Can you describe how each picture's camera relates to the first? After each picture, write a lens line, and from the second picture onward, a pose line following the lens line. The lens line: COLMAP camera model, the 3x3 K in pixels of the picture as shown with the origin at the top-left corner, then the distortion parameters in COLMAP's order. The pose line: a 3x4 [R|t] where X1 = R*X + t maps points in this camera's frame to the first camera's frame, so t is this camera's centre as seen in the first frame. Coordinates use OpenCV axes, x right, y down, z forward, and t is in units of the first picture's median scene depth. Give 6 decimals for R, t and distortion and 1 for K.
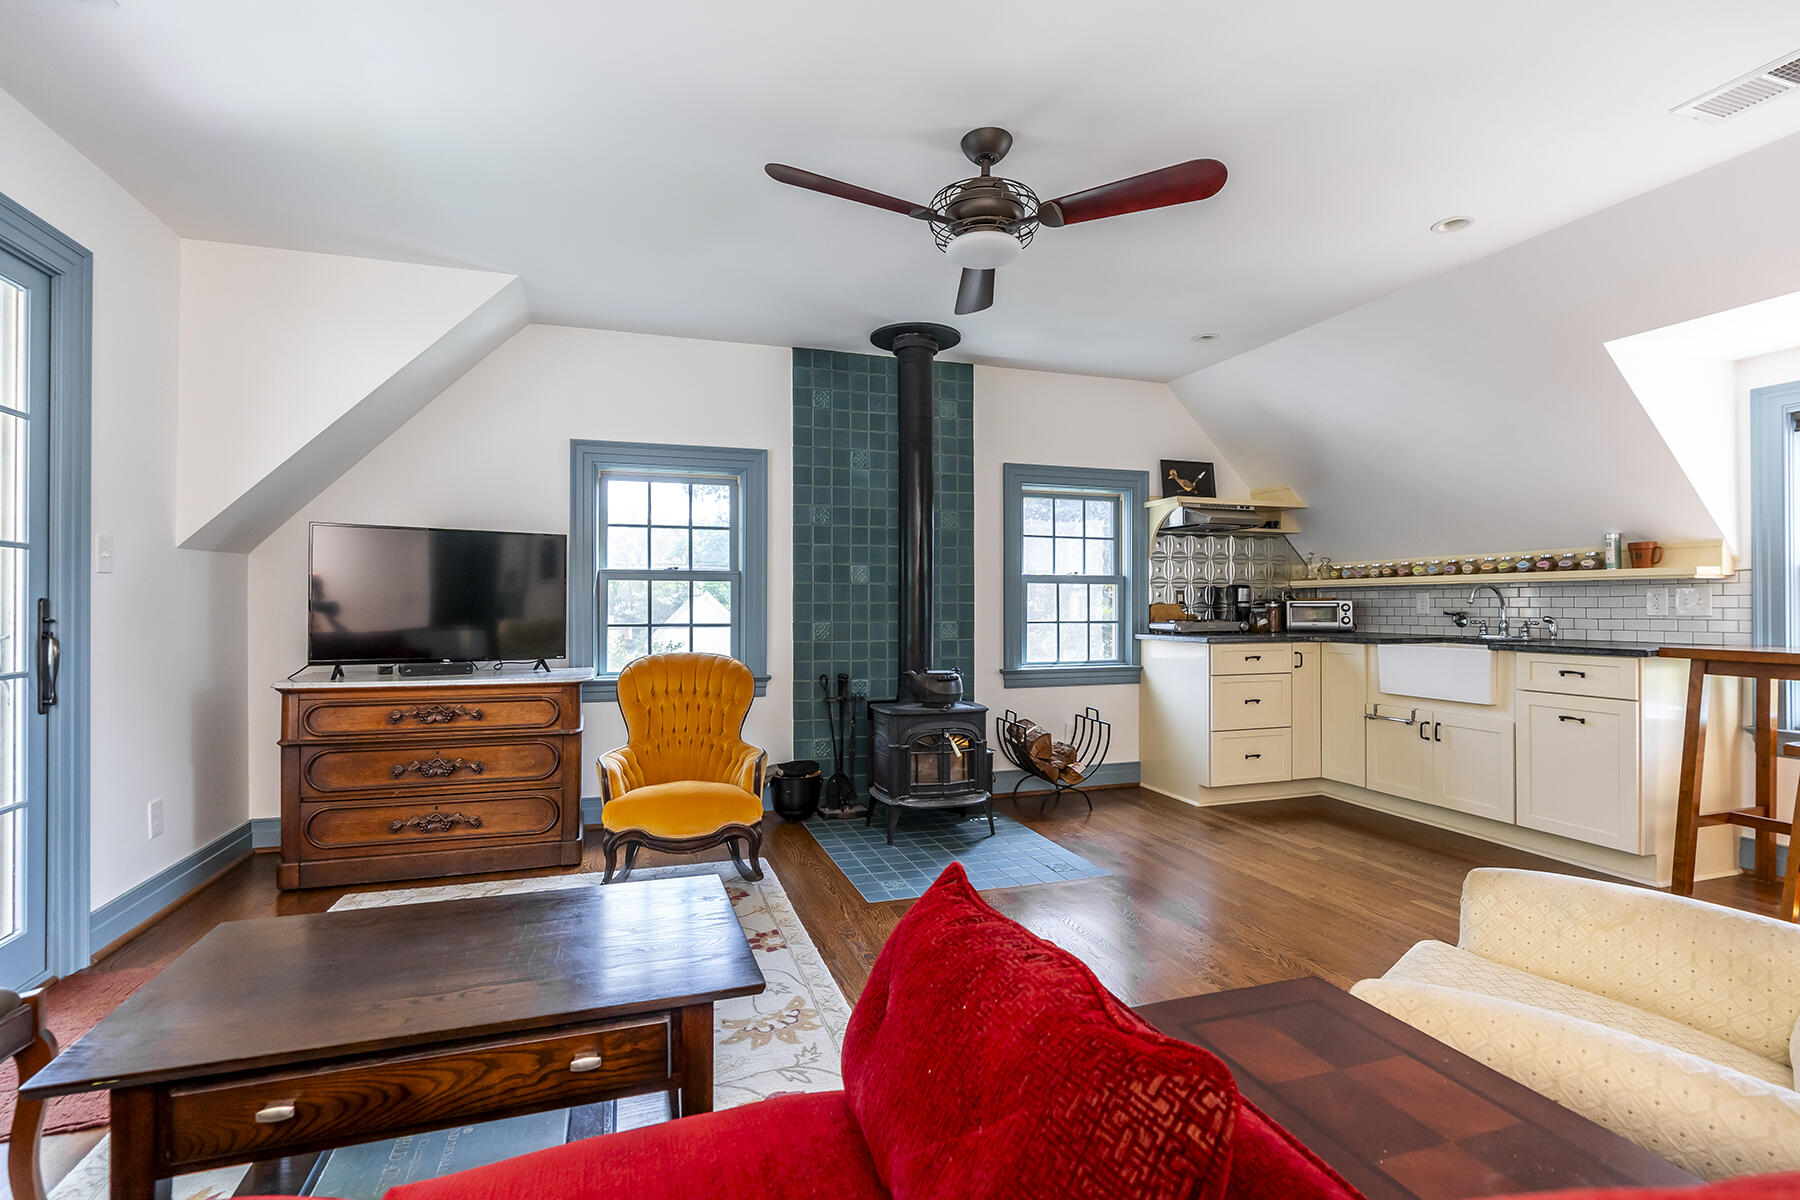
lens RADIAL K [[831.8, 0, 887.8], [0, 831.8, 598.8], [0, 0, 1]] dist [-0.003297, -0.000336]
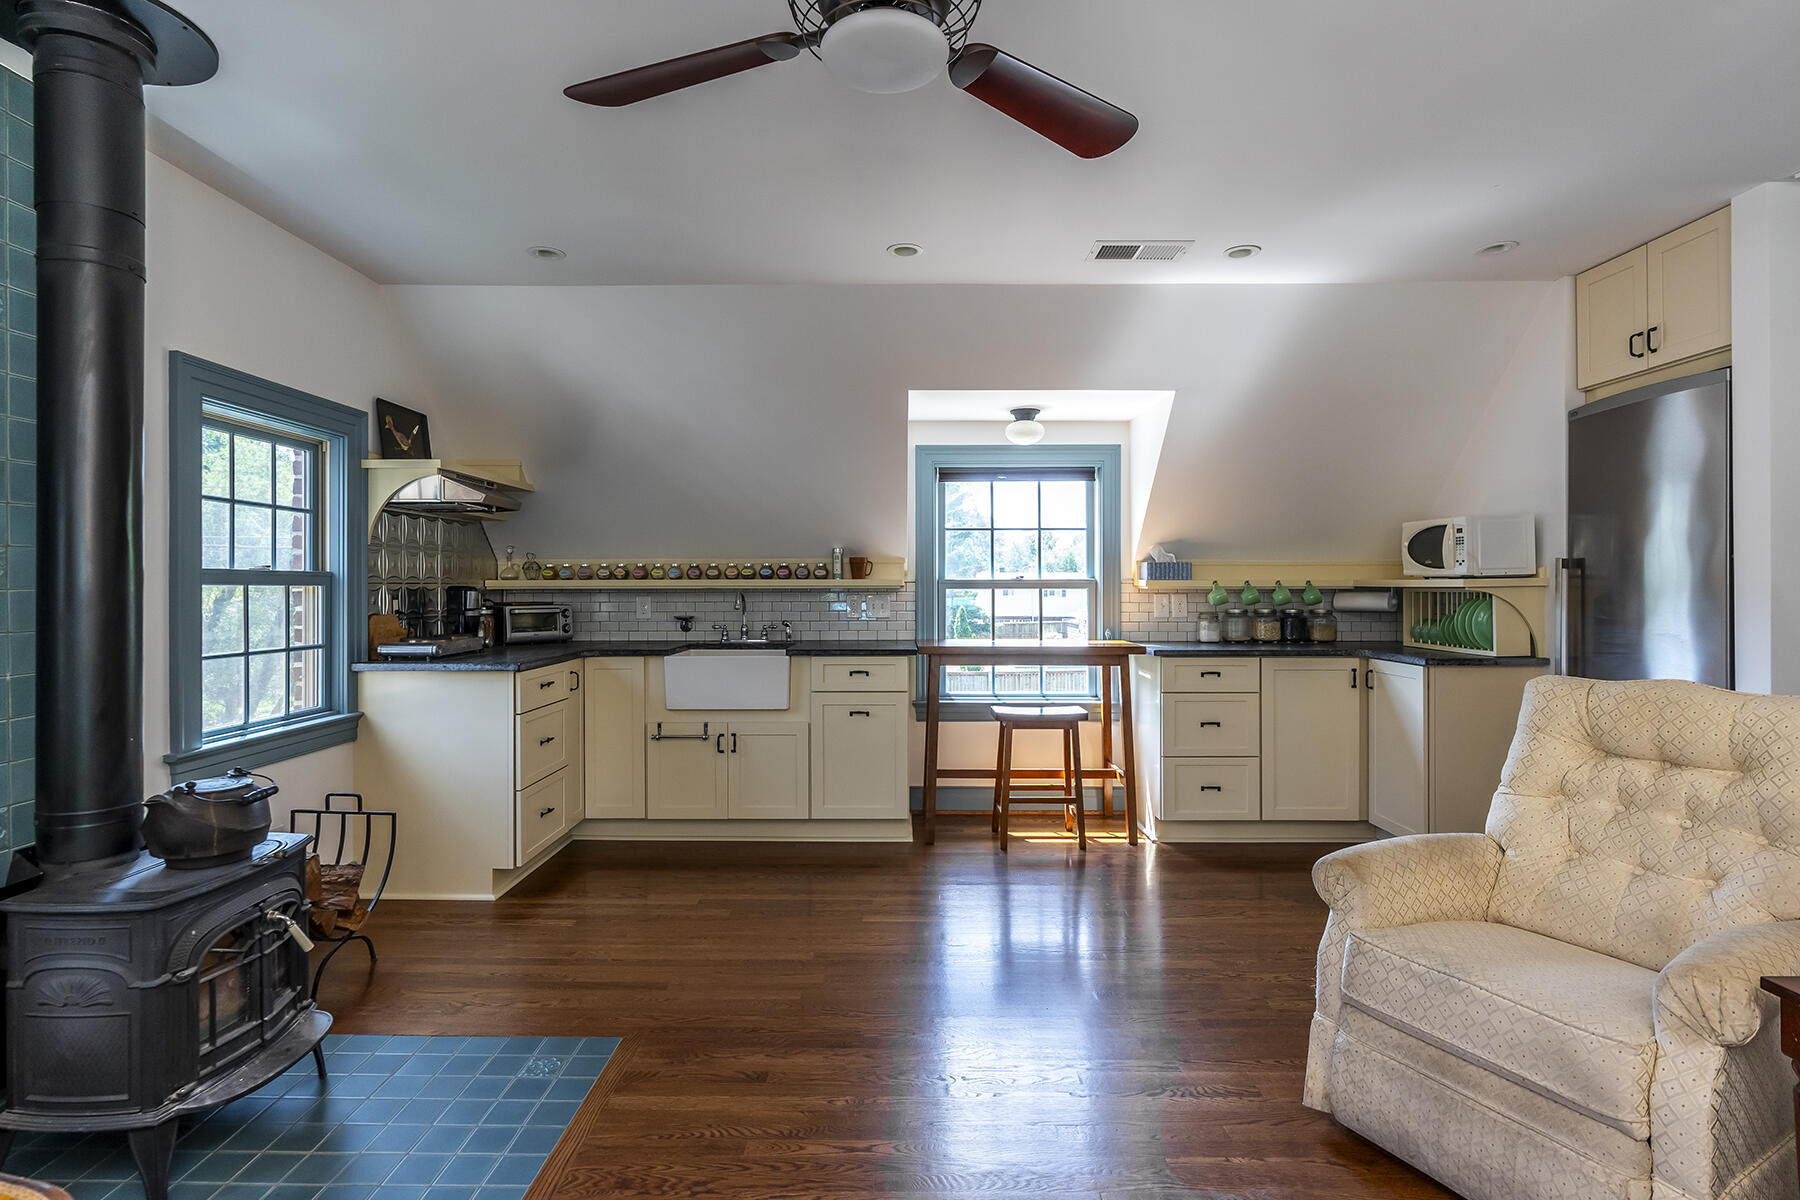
lens RADIAL K [[921.1, 0, 898.5], [0, 921.1, 589.9], [0, 0, 1]] dist [-0.005112, -0.000172]
pose [[0.322084, -0.002942, 0.946707, -0.259897], [-0.005408, 0.999973, 0.004948, -0.022098], [-0.946696, -0.006713, 0.322059, 0.411636]]
